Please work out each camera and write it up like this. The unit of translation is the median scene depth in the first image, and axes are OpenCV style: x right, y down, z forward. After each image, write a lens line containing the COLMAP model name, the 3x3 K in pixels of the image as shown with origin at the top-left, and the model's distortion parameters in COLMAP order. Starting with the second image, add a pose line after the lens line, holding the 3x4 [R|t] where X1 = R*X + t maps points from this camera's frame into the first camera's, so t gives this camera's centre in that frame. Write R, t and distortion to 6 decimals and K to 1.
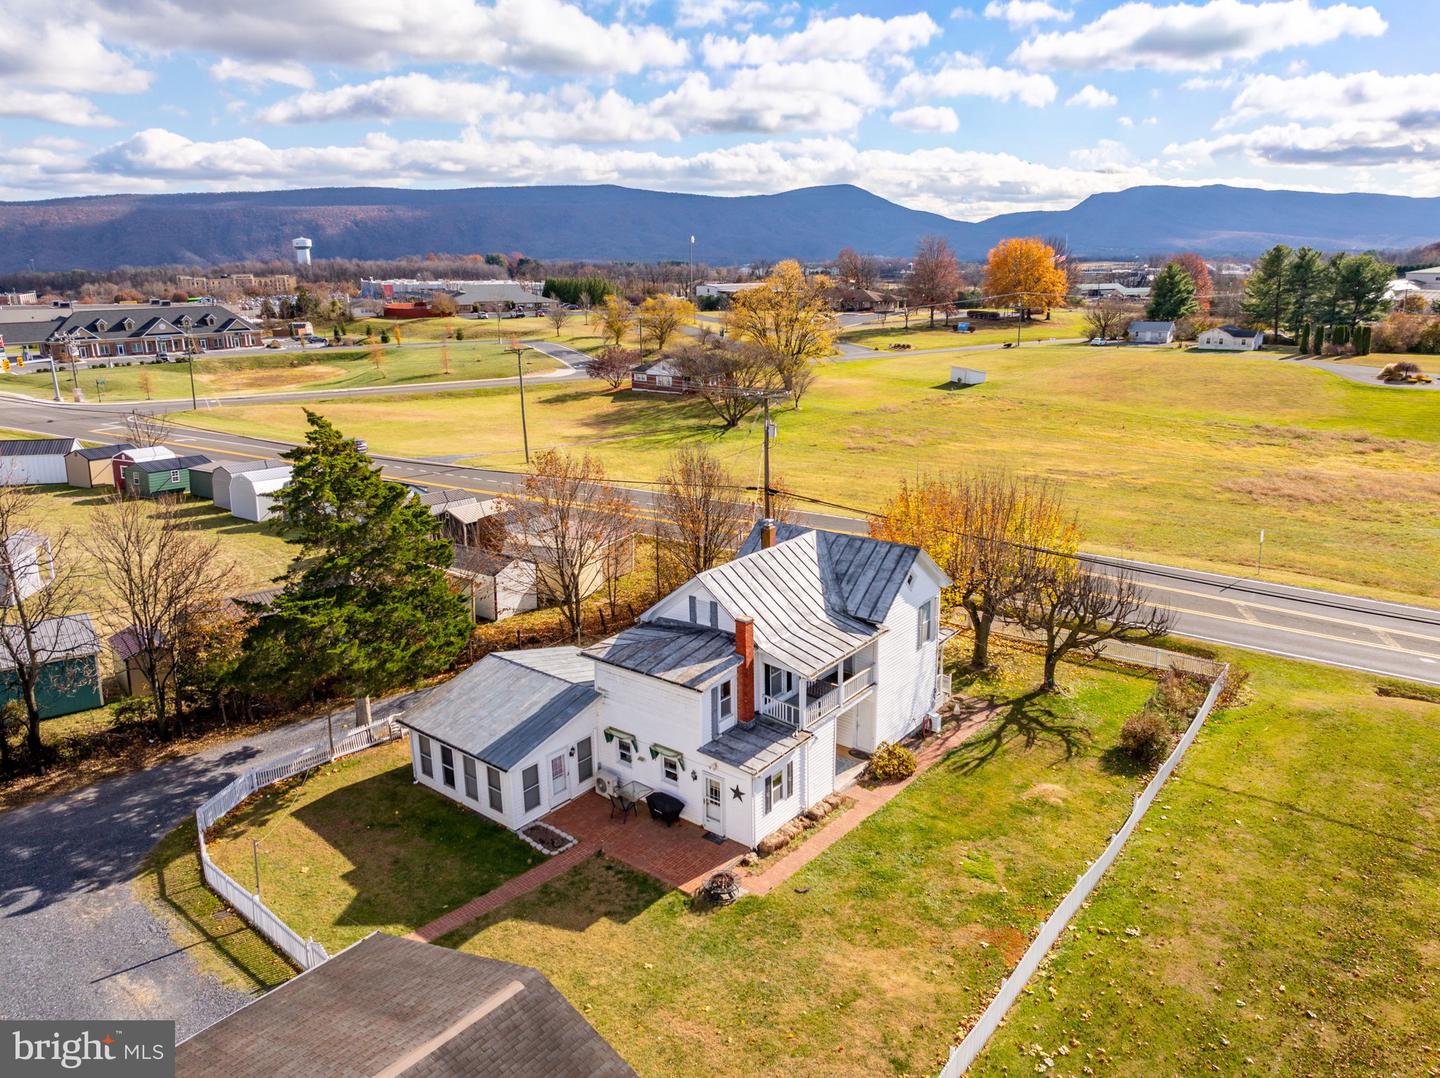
lens RADIAL K [[973.4, 0, 720.0], [0, 973.4, 539.0], [0, 0, 1]] dist [-0.007894, -0.004128]
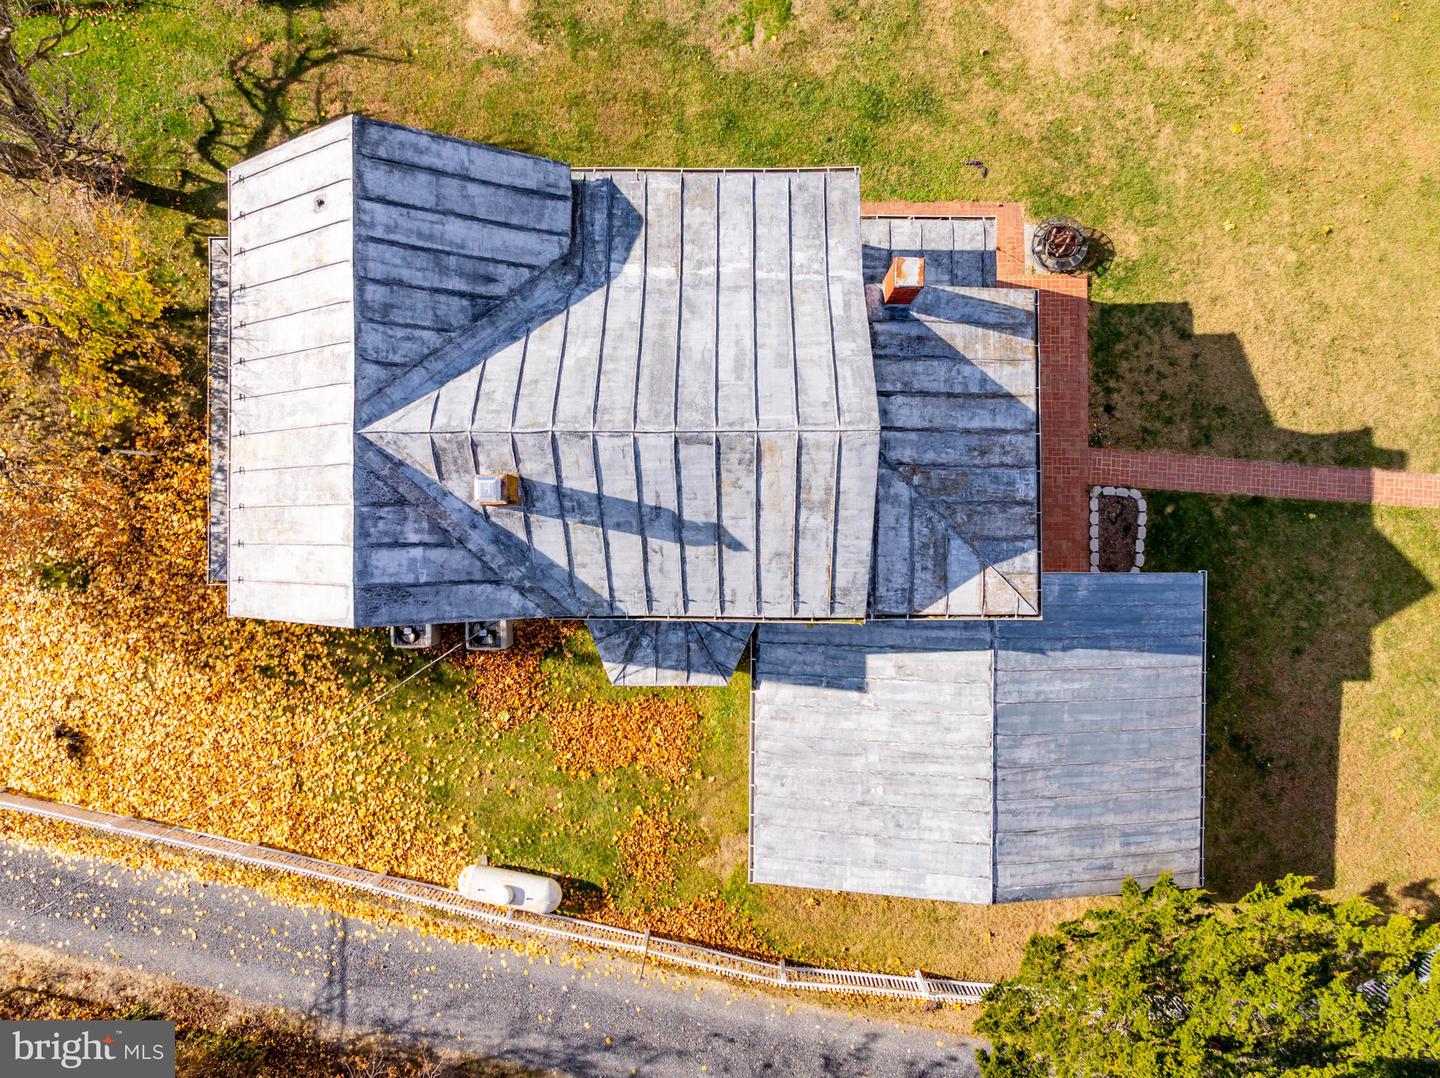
lens RADIAL K [[973.4, 0, 720.0], [0, 973.4, 539.0], [0, 0, 1]] dist [-0.007894, -0.004128]
pose [[-0.617977, -0.786030, 0.016190, -0.020870], [0.242029, -0.170609, 0.955152, -0.341878], [-0.748015, 0.594180, 0.295674, 0.862984]]
